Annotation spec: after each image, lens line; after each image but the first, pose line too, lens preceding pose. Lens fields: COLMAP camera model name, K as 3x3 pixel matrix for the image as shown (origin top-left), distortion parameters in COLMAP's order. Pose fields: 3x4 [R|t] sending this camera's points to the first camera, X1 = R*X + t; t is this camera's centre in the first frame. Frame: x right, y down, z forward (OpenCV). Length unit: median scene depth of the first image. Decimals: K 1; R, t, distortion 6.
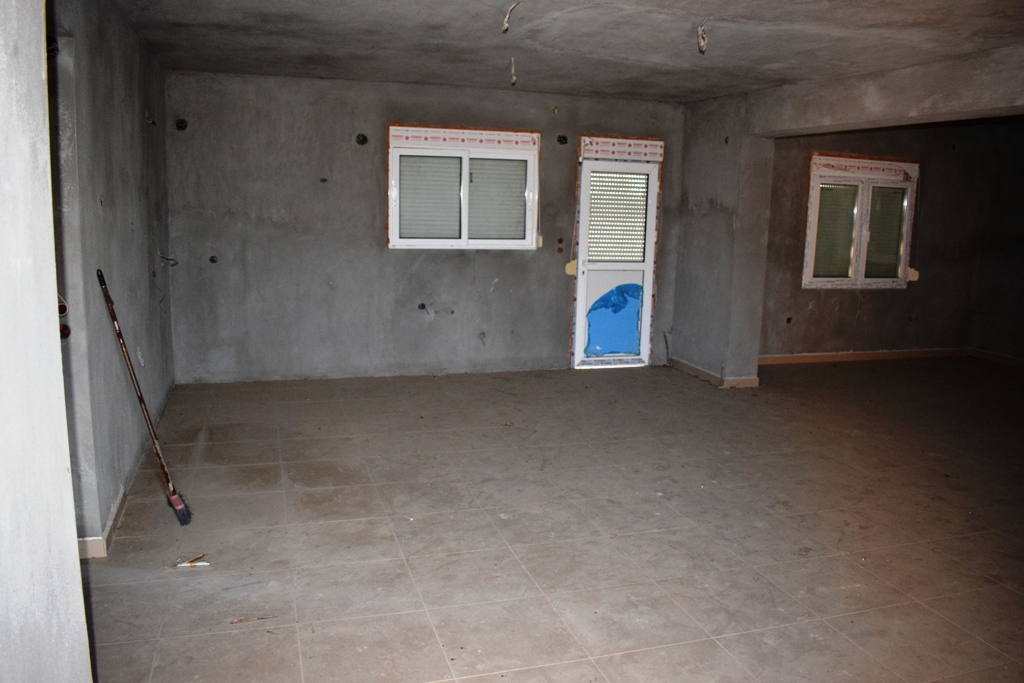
lens RADIAL K [[779.3, 0, 512.0], [0, 779.3, 341.5], [0, 0, 1]] dist [-0.010100, -0.003194]
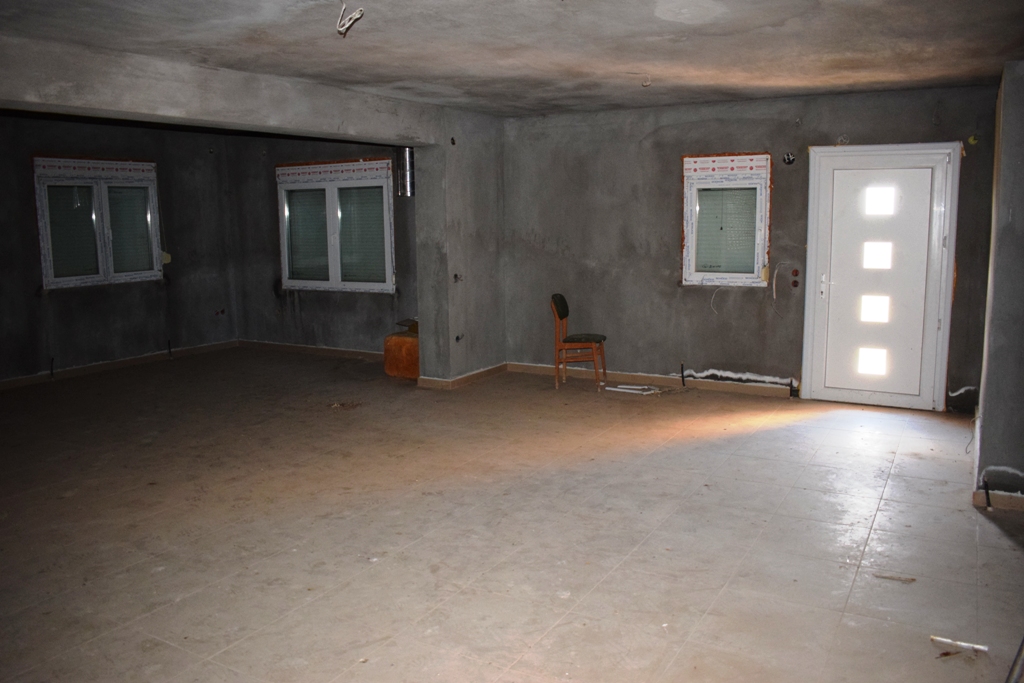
lens RADIAL K [[865.4, 0, 512.0], [0, 865.4, 341.5], [0, 0, 1]] dist [-0.058806, -0.013523]
pose [[-0.689564, -0.122731, 0.713750, -0.582539], [0.116106, 0.954055, 0.276223, -0.284497], [-0.714858, 0.273344, -0.643632, 1.543540]]
